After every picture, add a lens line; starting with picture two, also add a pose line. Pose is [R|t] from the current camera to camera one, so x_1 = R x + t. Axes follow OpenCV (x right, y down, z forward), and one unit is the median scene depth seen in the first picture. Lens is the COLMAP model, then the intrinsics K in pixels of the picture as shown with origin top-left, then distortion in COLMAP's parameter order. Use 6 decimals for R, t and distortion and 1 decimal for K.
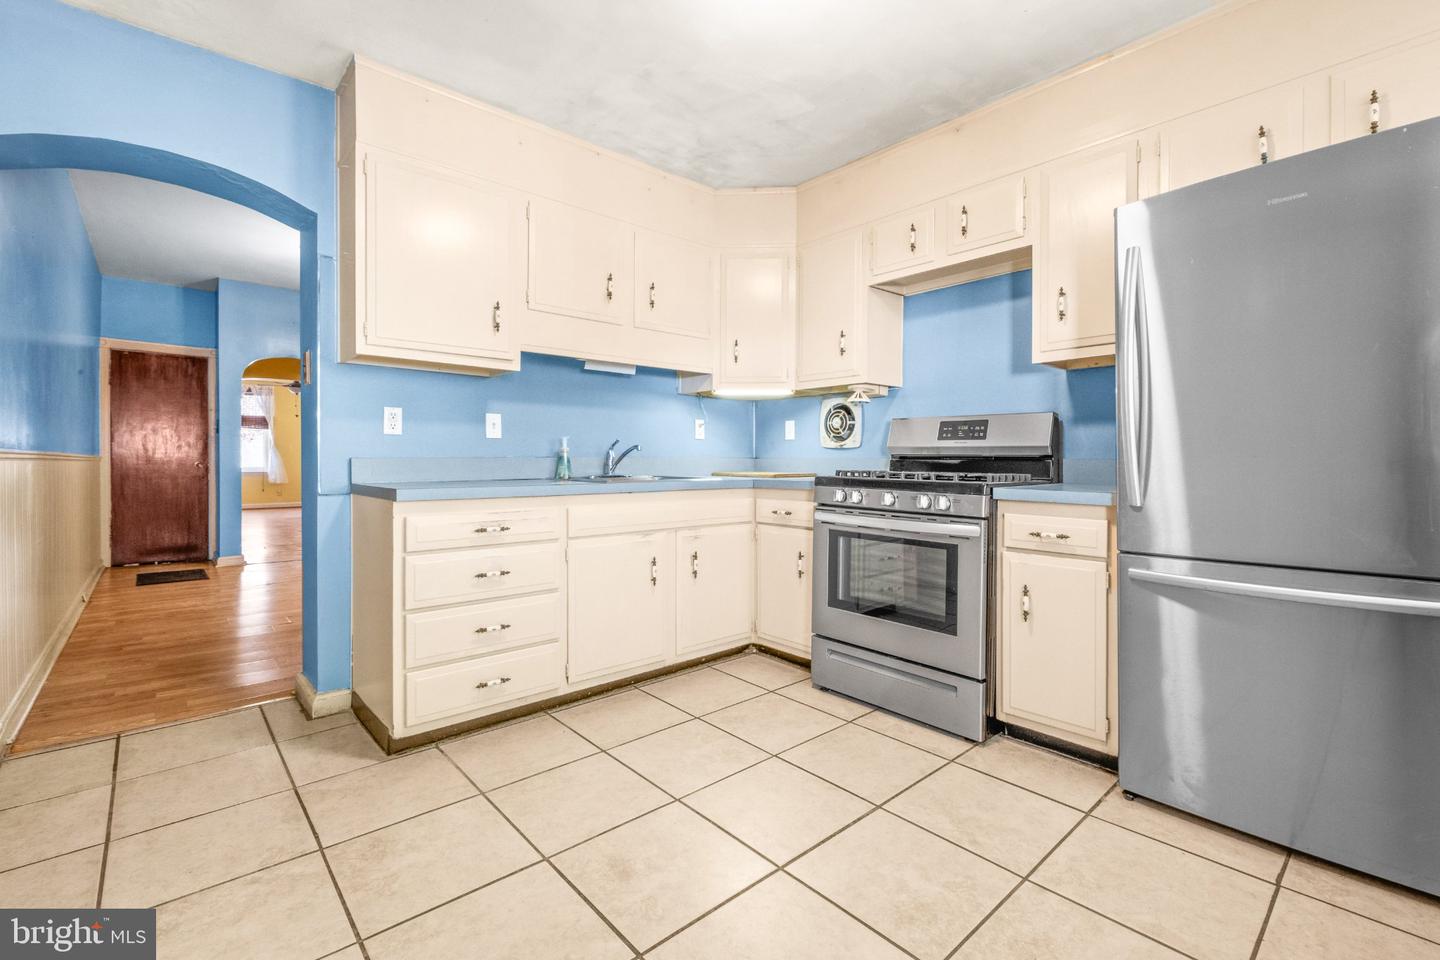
lens RADIAL K [[634.2, 0, 728.1], [0, 634.2, 462.4], [0, 0, 1]] dist [-0.000331, -0.002855]
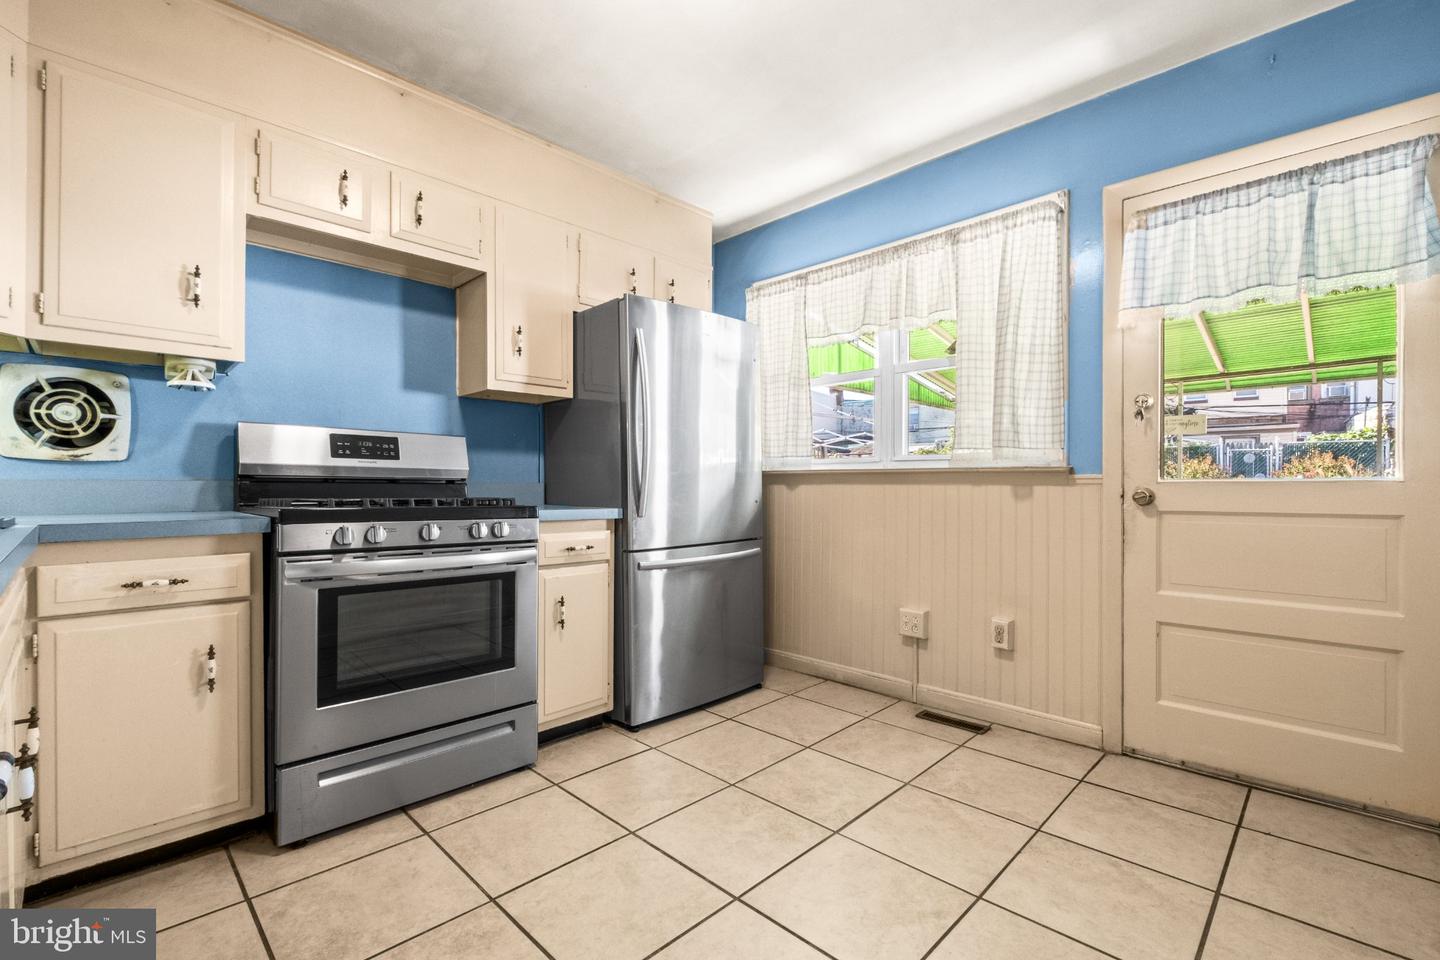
lens RADIAL K [[634.2, 0, 724.2], [0, 634.2, 488.2], [0, 0, 1]] dist [-0.000331, -0.002855]
pose [[-0.067855, -0.006584, 0.997673, -0.484905], [0.003624, 0.999970, 0.006845, -0.001048], [-0.997689, 0.004080, -0.067829, 0.591073]]
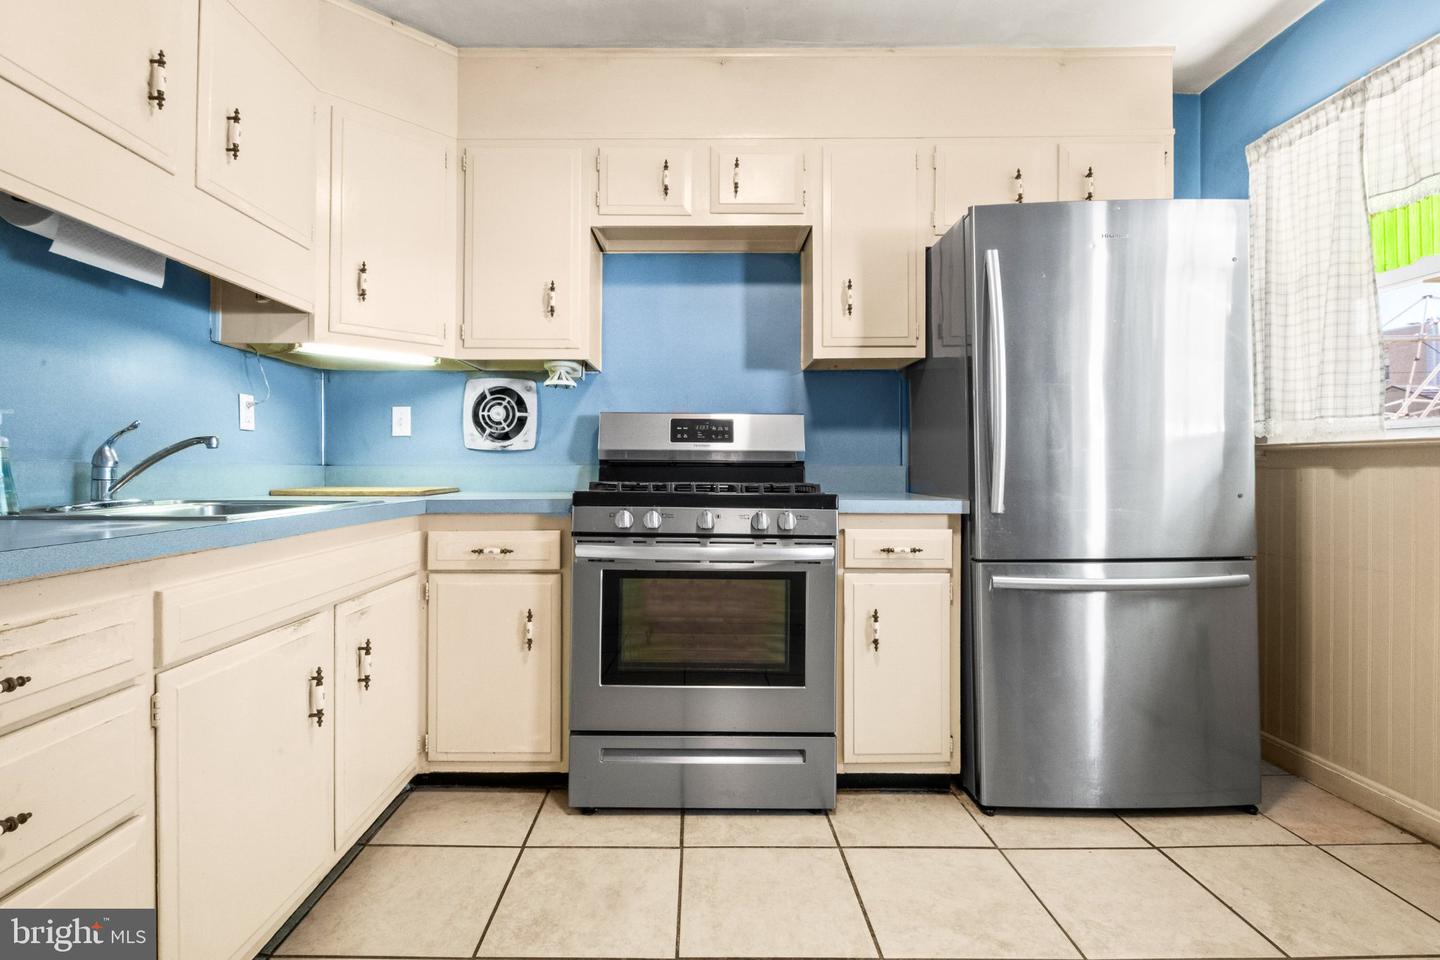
lens RADIAL K [[695.8, 0, 698.0], [0, 695.8, 461.2], [0, 0, 1]] dist [0.007658, -0.004019]
pose [[0.665590, 0.003748, 0.746309, -0.306392], [0.005923, 0.999929, -0.010305, -0.001766], [-0.746294, 0.011279, 0.665520, 0.404075]]
